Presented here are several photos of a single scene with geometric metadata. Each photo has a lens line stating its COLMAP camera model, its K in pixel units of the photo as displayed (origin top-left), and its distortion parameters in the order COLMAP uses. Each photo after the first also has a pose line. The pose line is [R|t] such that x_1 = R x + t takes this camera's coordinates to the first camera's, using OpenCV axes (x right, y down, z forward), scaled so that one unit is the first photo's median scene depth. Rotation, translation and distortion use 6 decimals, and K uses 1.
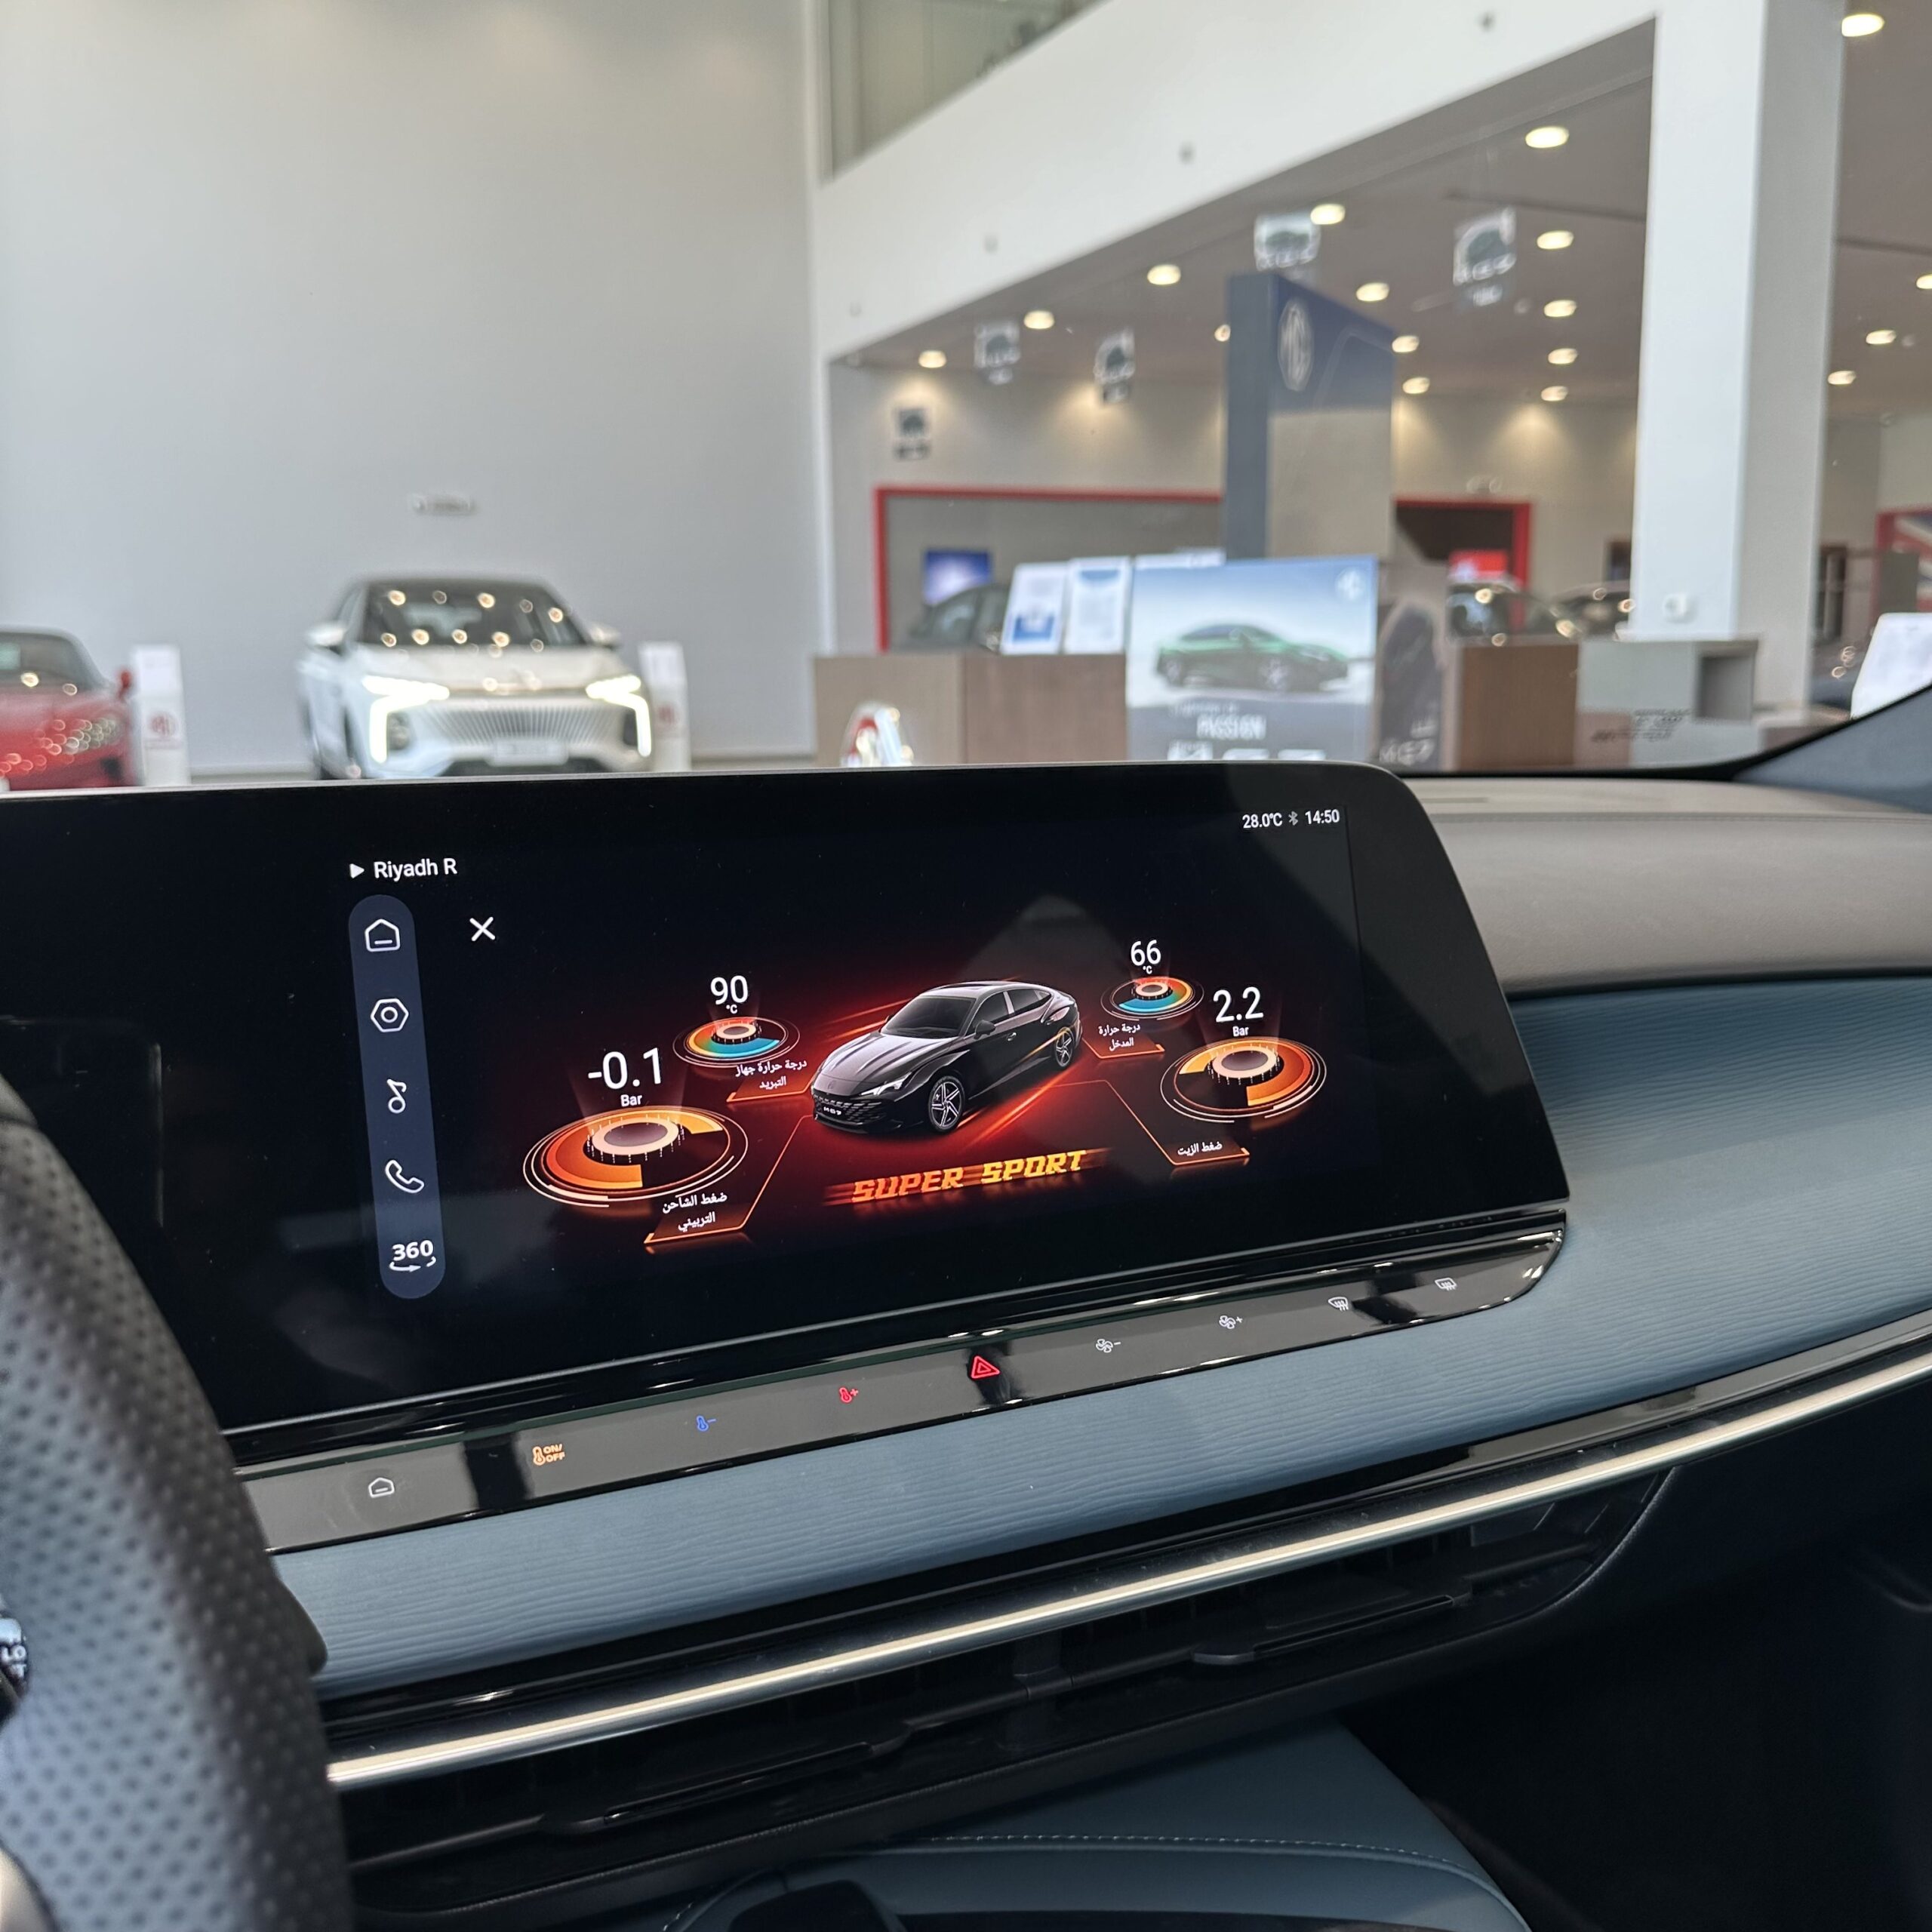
lens RADIAL K [[1821.3, 0, 966.0], [0, 1821.3, 966.0], [0, 0, 1]] dist [0.164138, -0.368676]
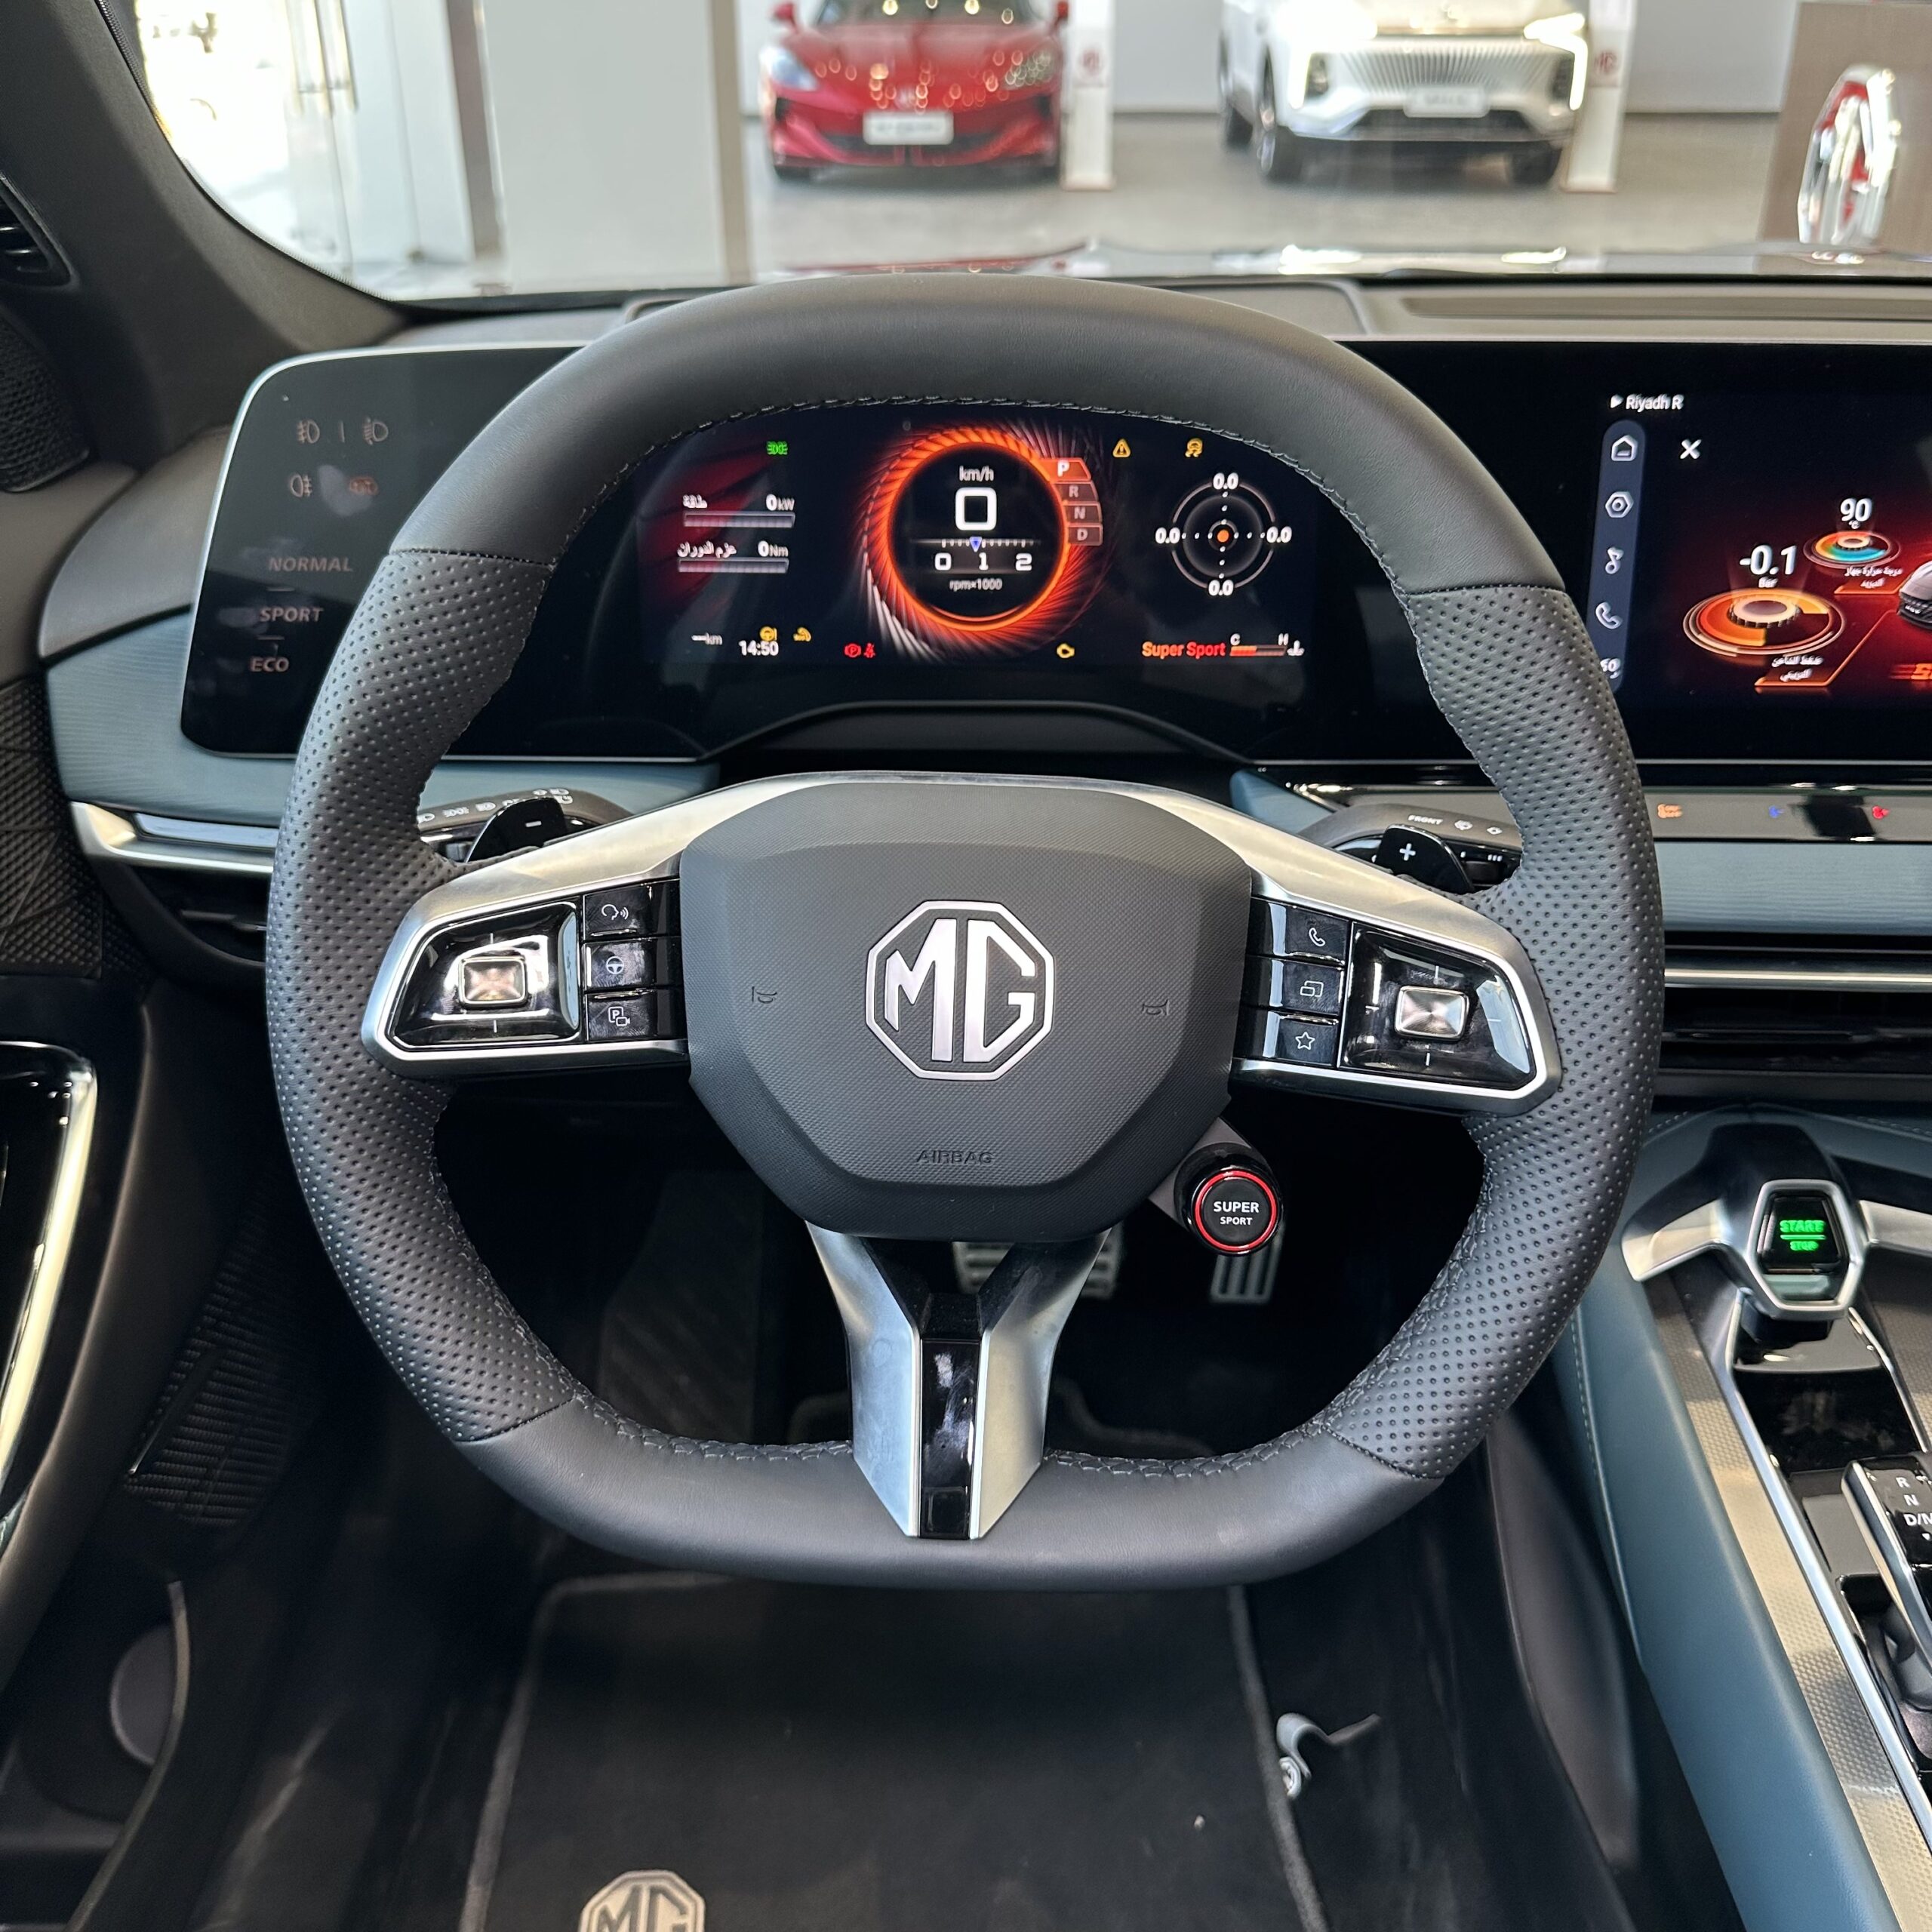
lens RADIAL K [[1821.3, 0, 966.0], [0, 1821.3, 966.0], [0, 0, 1]] dist [0.164138, -0.368676]
pose [[0.898628, 0.214177, -0.382879, -0.109383], [-0.079945, 0.938066, 0.337107, -0.070441], [0.431366, -0.272324, 0.860095, -0.491383]]
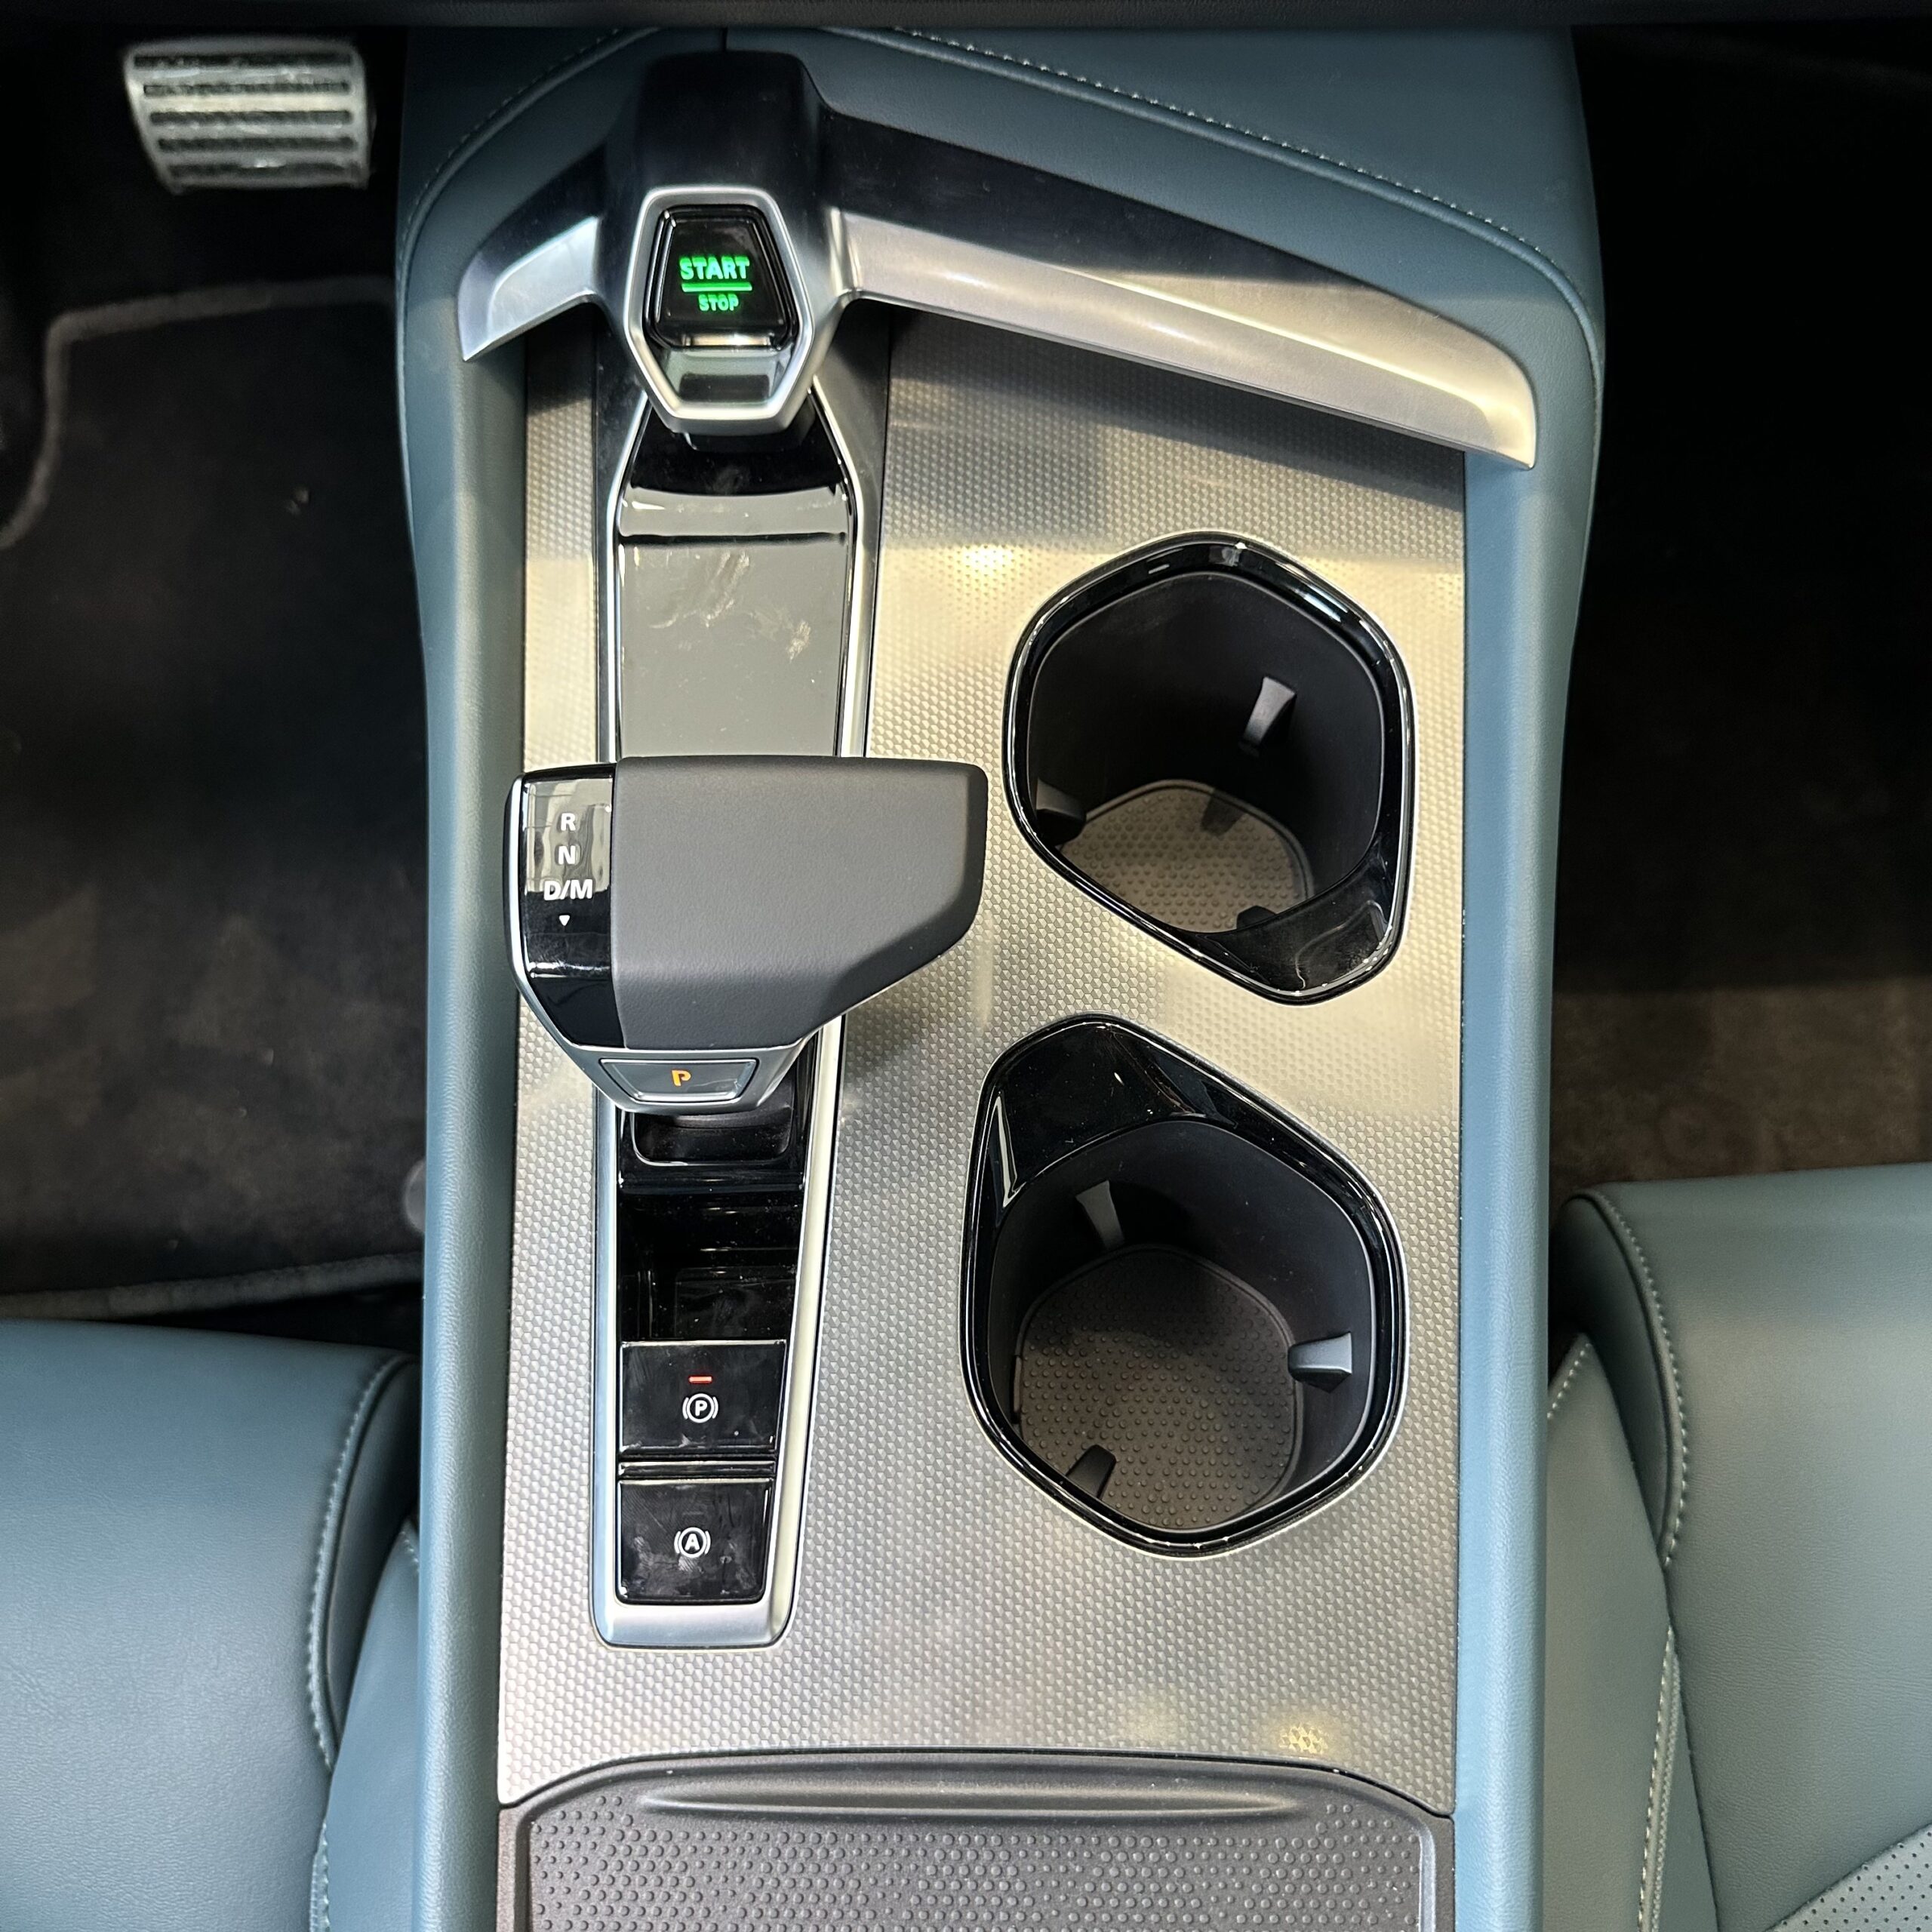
lens RADIAL K [[1821.3, 0, 966.0], [0, 1821.3, 966.0], [0, 0, 1]] dist [0.164138, -0.368676]
pose [[0.903484, 0.389919, -0.177988, 0.292233], [-0.056630, 0.520207, 0.852161, -0.013046], [0.424864, -0.759834, 0.492080, 0.271212]]
